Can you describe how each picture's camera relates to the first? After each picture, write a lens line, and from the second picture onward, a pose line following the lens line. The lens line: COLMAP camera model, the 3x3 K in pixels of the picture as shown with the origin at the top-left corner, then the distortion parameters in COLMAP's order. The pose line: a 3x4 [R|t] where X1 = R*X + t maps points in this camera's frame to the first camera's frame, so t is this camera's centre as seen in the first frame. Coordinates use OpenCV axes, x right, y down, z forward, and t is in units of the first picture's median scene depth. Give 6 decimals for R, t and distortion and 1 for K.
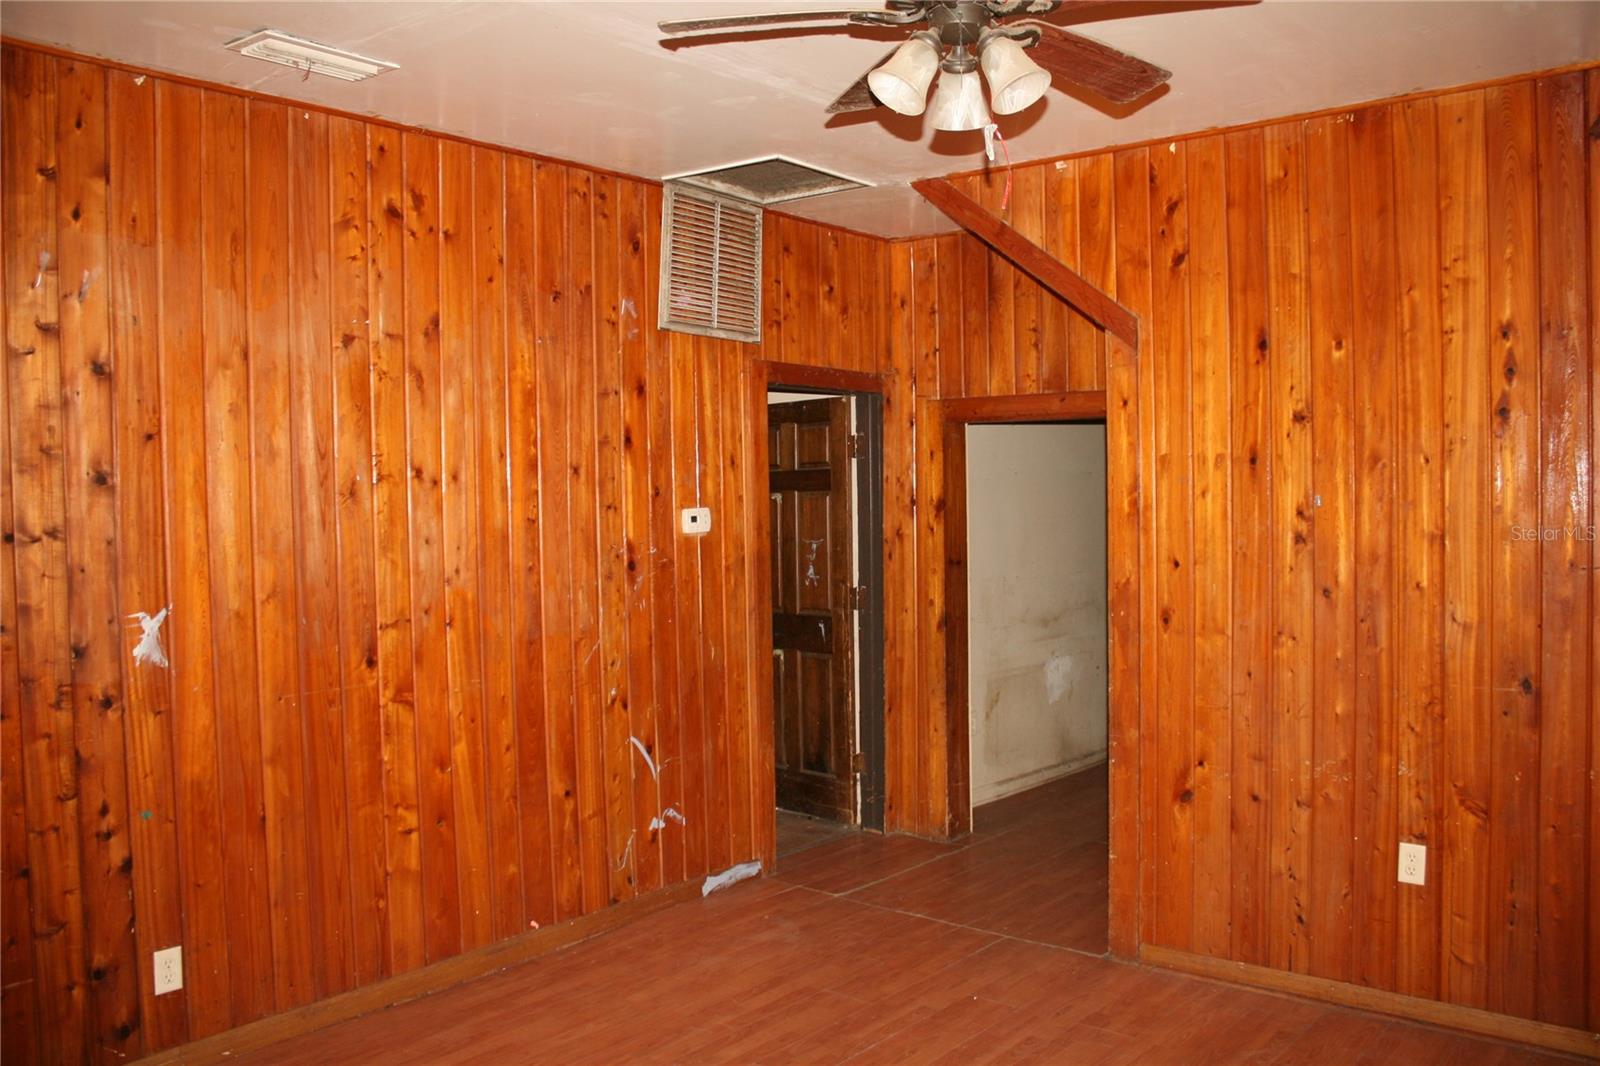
lens RADIAL K [[1297.8, 0, 800.0], [0, 1297.8, 533.0], [0, 0, 1]] dist [-0.174314, 0.132270]
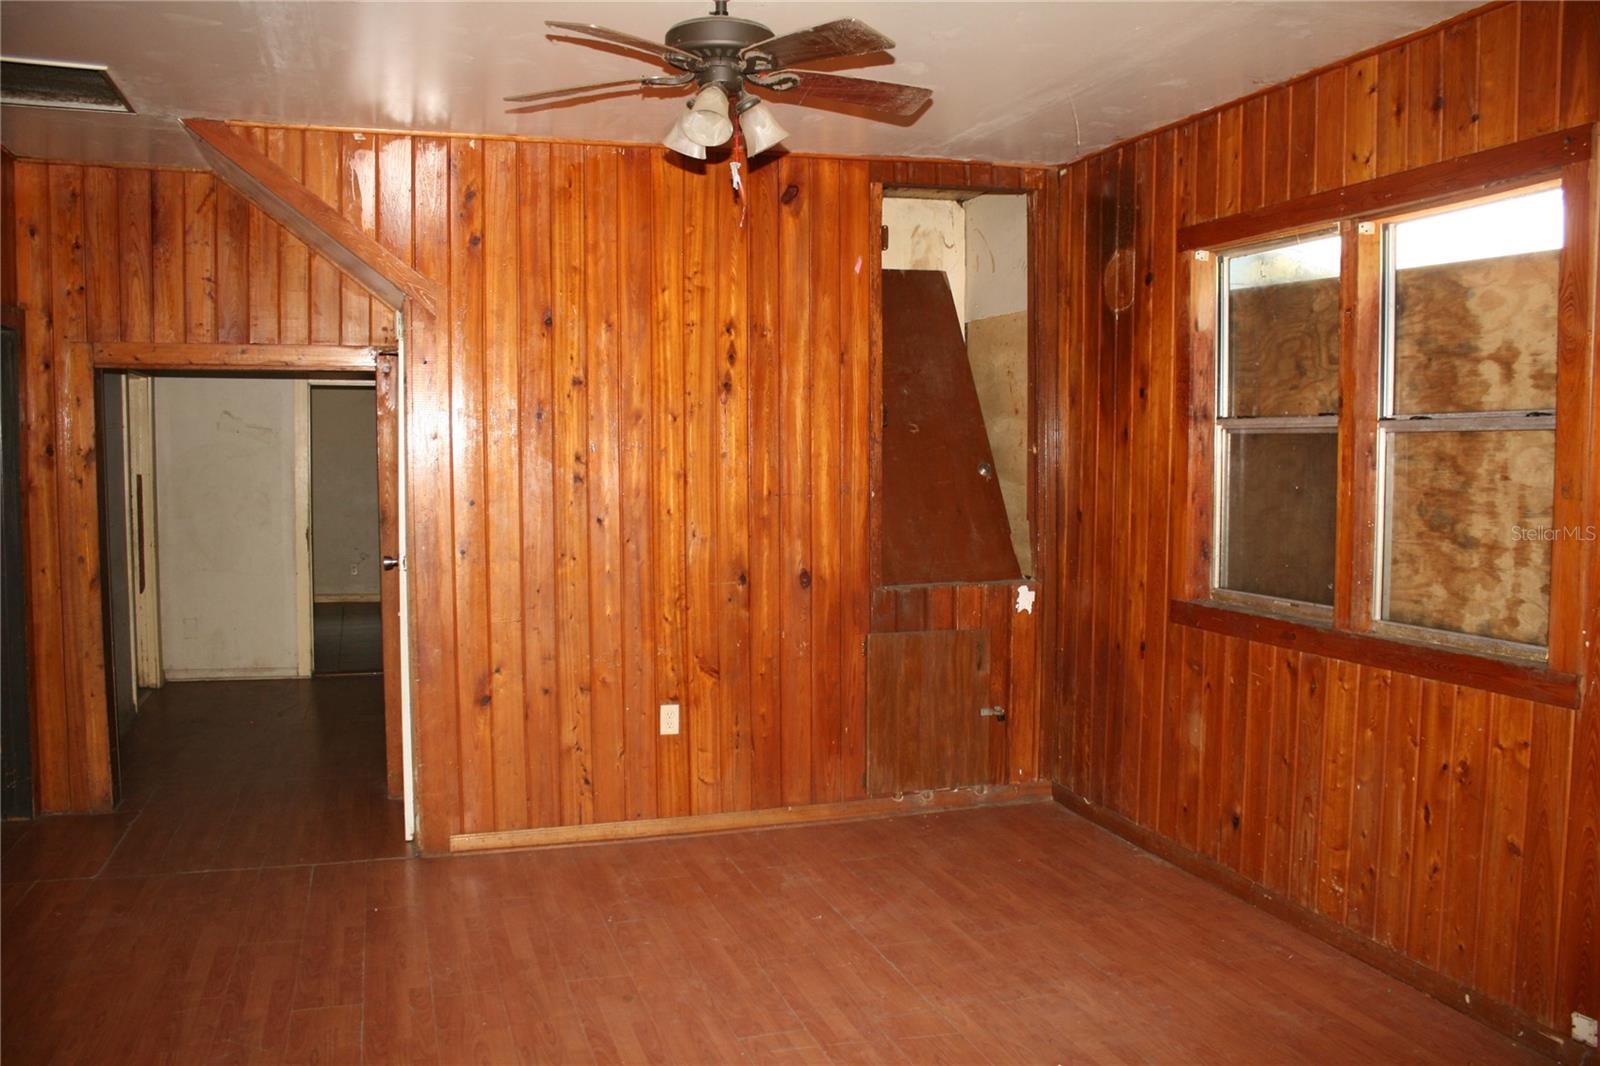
lens RADIAL K [[1297.8, 0, 800.0], [0, 1297.8, 533.0], [0, 0, 1]] dist [-0.174314, 0.132270]
pose [[0.542325, -0.044341, 0.838998, -0.592053], [0.016259, 0.998973, 0.042286, 0.008077], [-0.840012, -0.009291, 0.542489, 0.128070]]
